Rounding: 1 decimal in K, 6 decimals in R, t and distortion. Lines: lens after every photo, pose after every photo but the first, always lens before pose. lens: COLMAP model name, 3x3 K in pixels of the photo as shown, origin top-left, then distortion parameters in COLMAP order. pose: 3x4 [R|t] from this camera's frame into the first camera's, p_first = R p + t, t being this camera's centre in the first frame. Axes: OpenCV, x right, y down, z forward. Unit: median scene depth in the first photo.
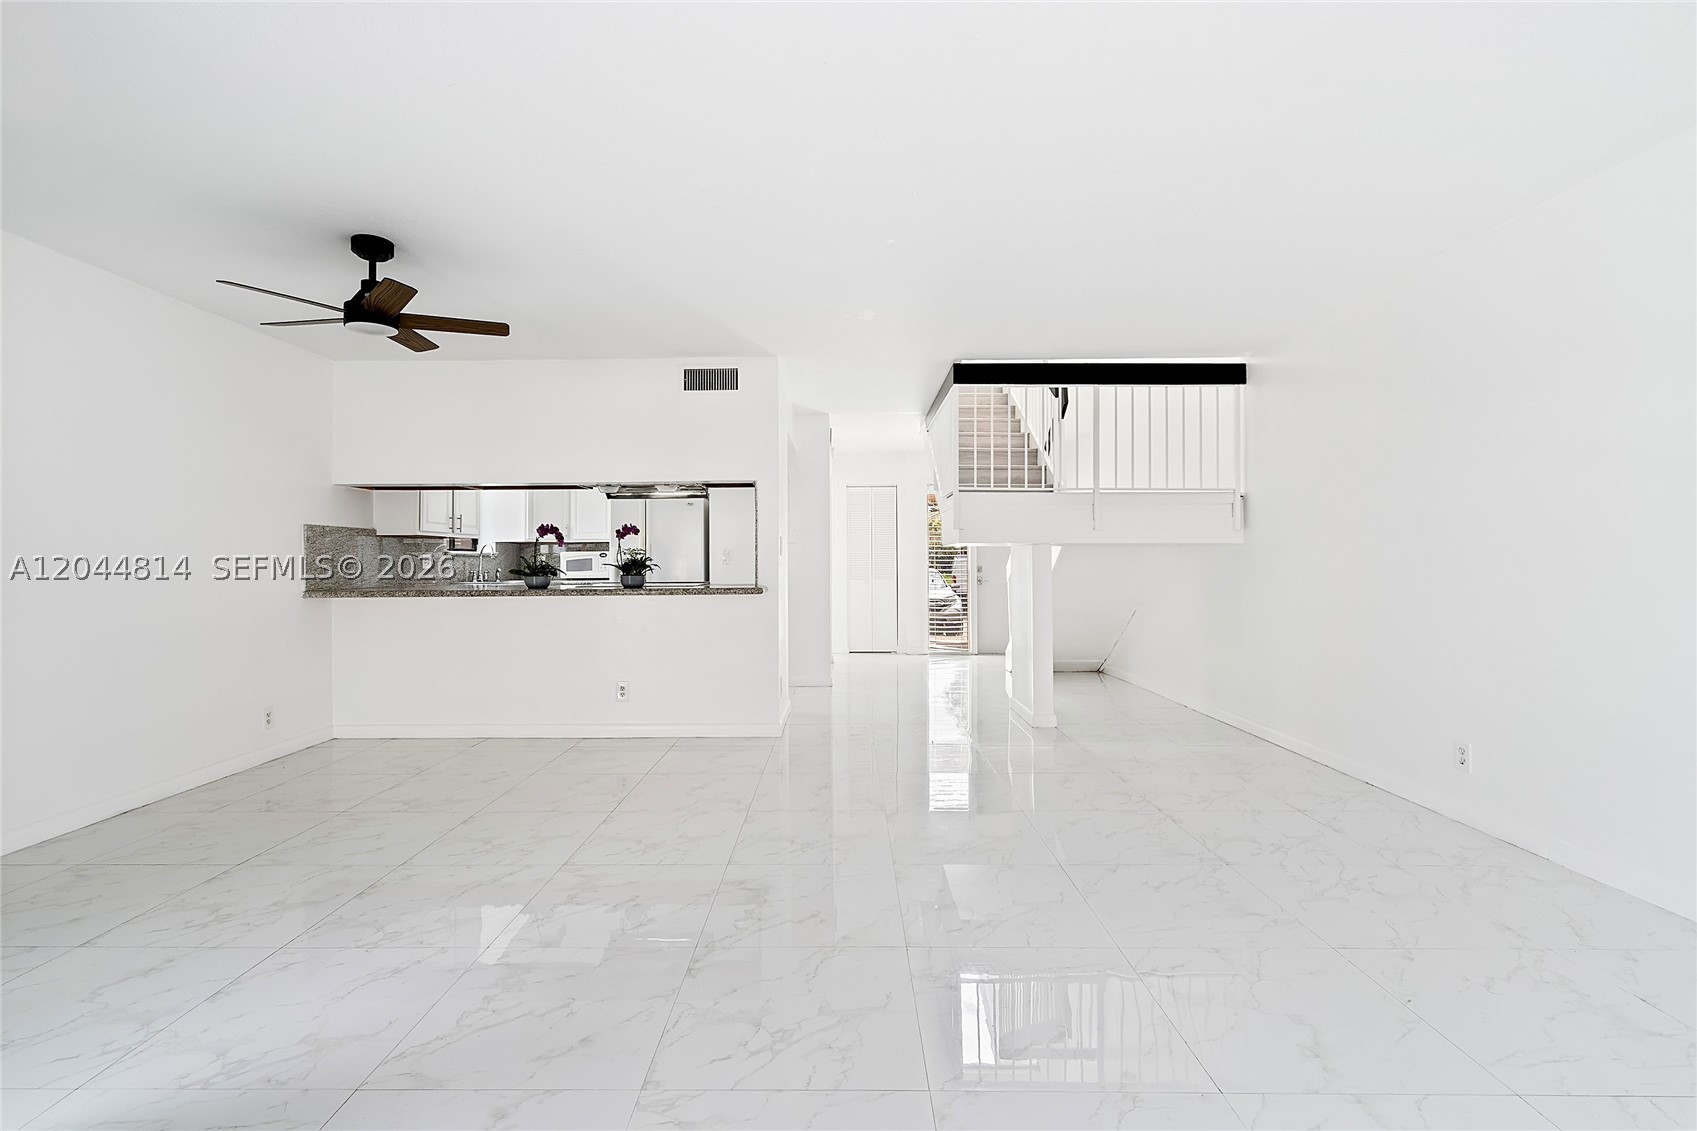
lens RADIAL K [[792.1, 0, 843.3], [0, 792.1, 551.6], [0, 0, 1]] dist [-0.008542, 0.001818]
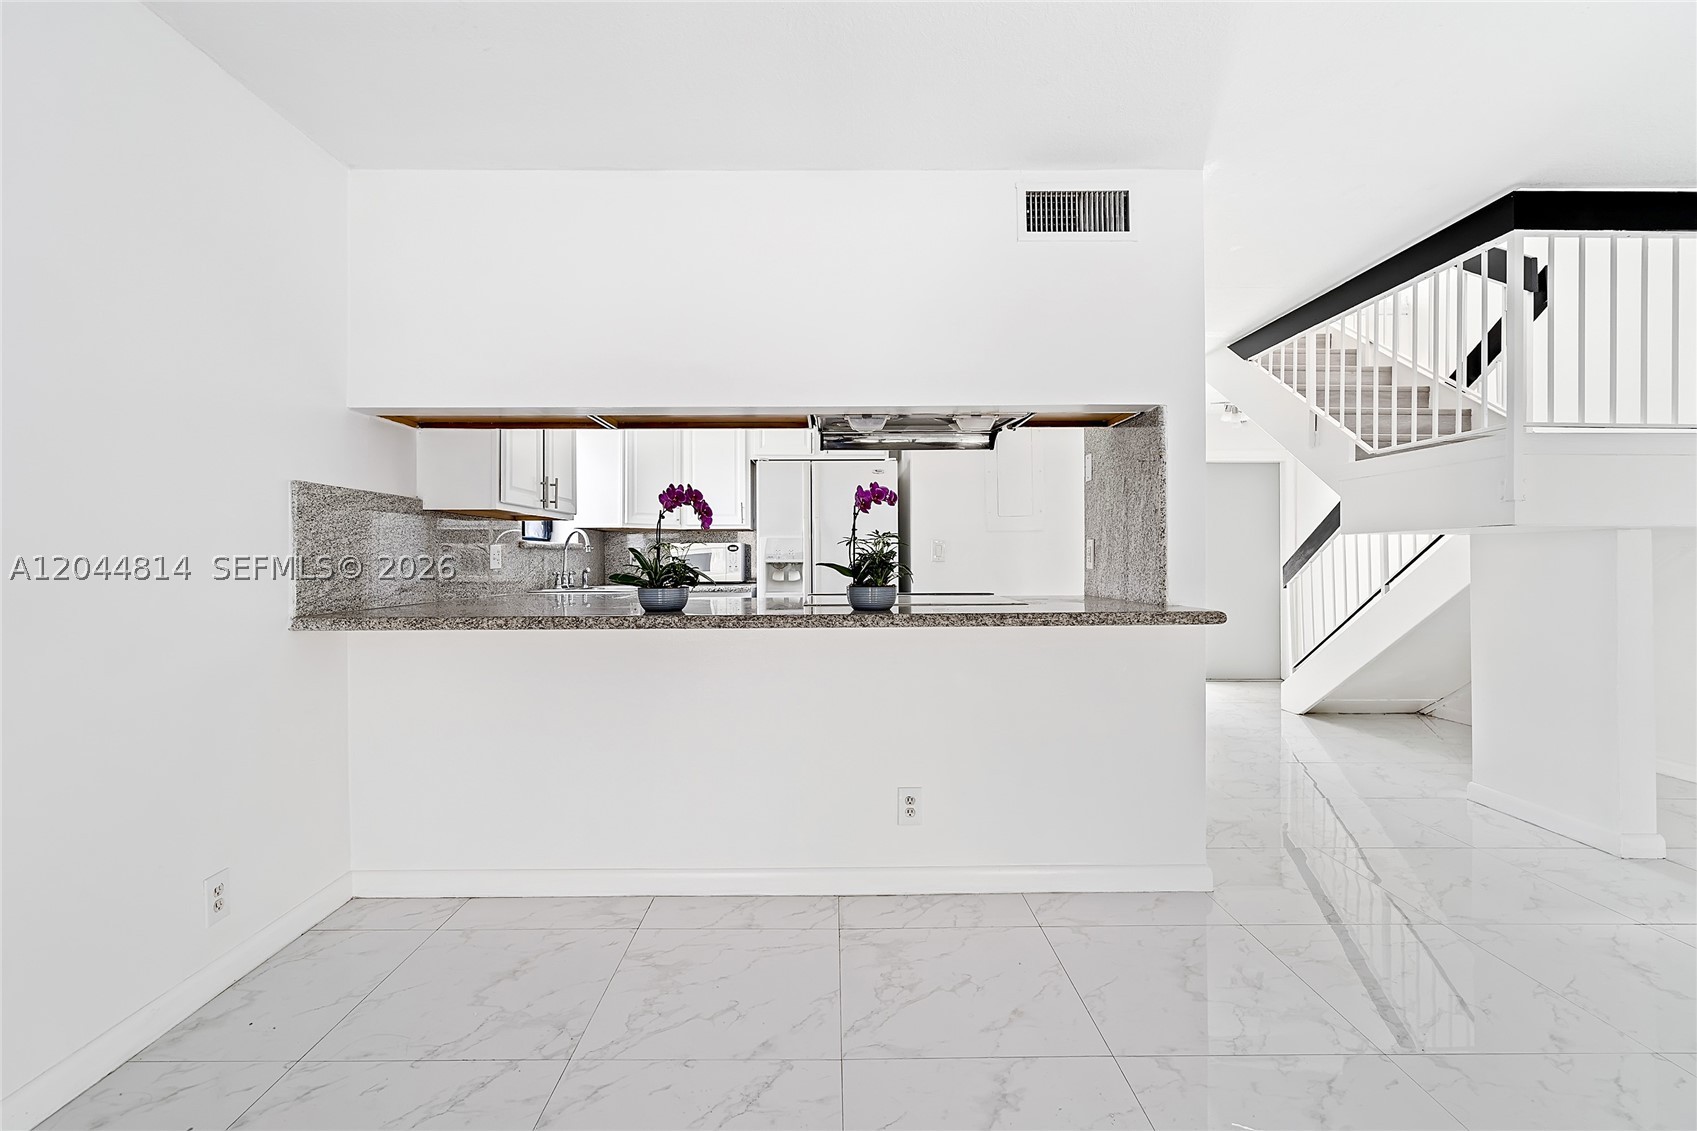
lens RADIAL K [[792.1, 0, 846.5], [0, 792.1, 557.8], [0, 0, 1]] dist [-0.008542, 0.001818]
pose [[0.999820, 0.002773, 0.018787, -0.316033], [-0.003003, 0.999921, 0.012205, 0.005816], [-0.018752, -0.012259, 0.999749, 0.456558]]
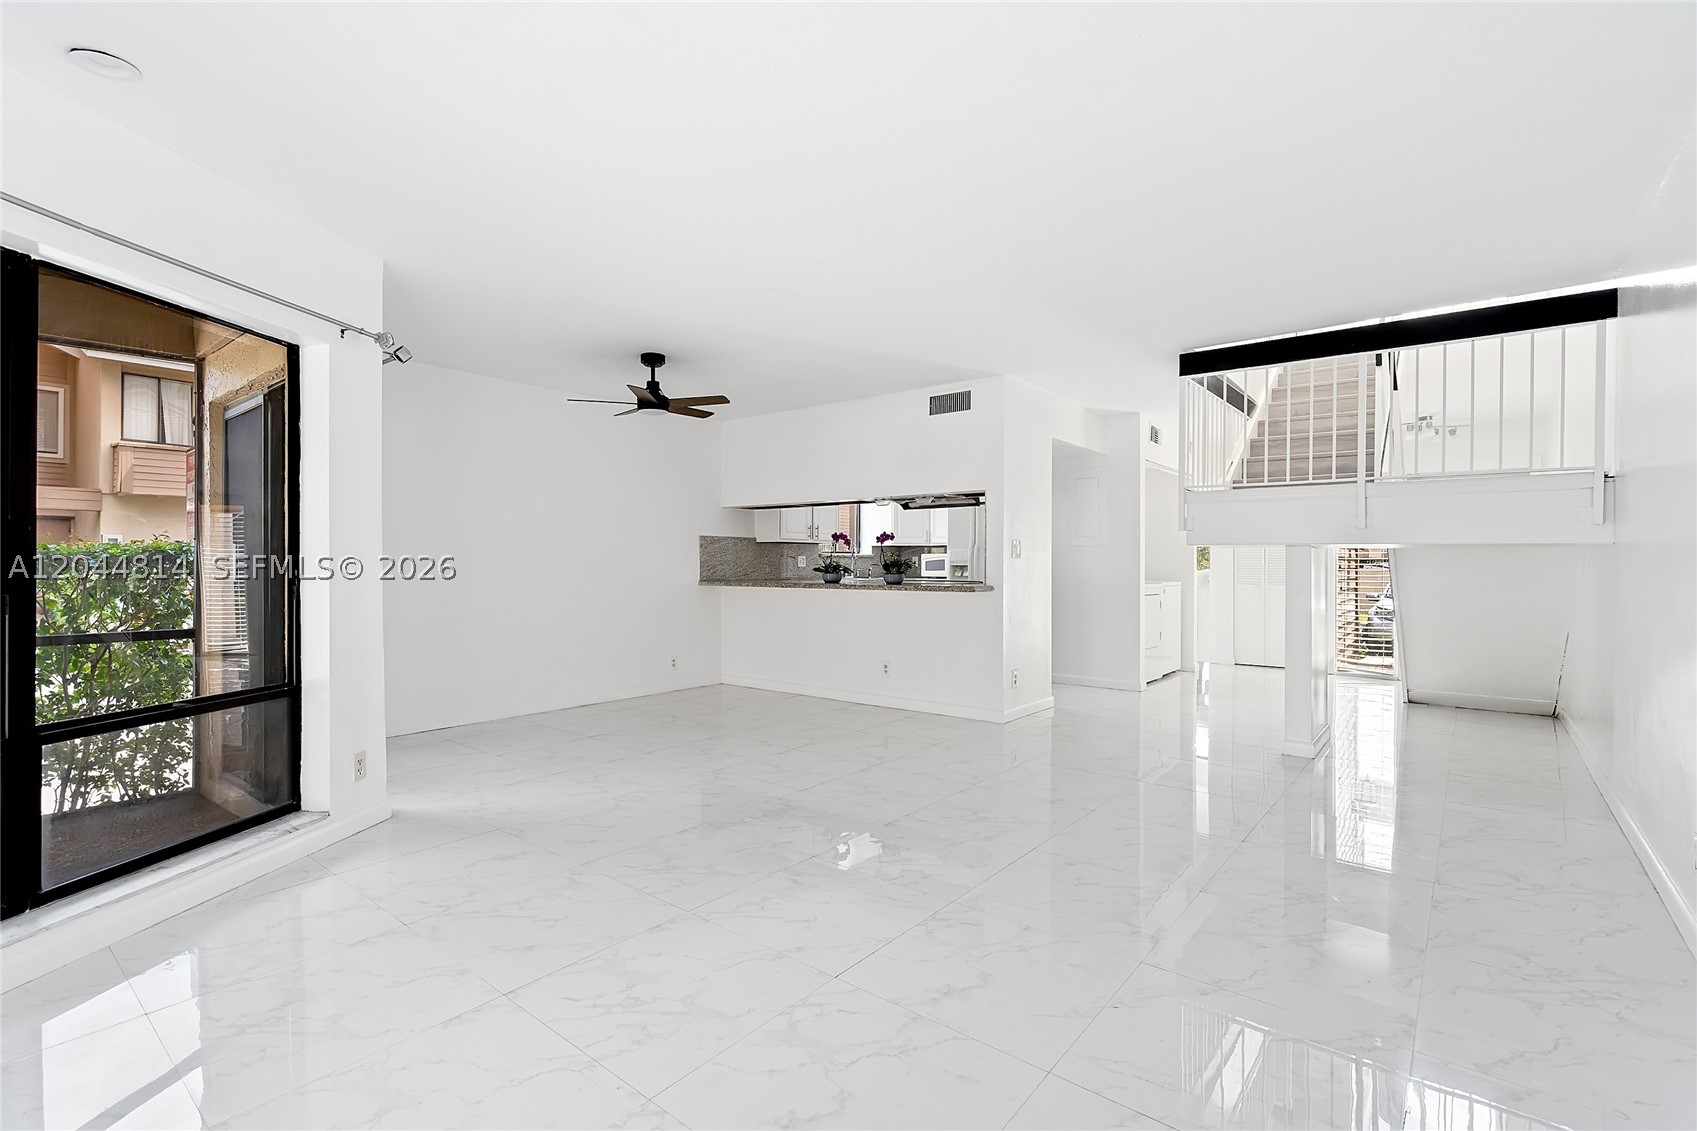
lens RADIAL K [[792.1, 0, 819.6], [0, 792.1, 561.2], [0, 0, 1]] dist [-0.008542, 0.001818]
pose [[0.770246, 0.006162, -0.637717, 0.399190], [0.000121, 0.999952, 0.009809, -0.000887], [0.637747, -0.007633, 0.770208, -0.000229]]
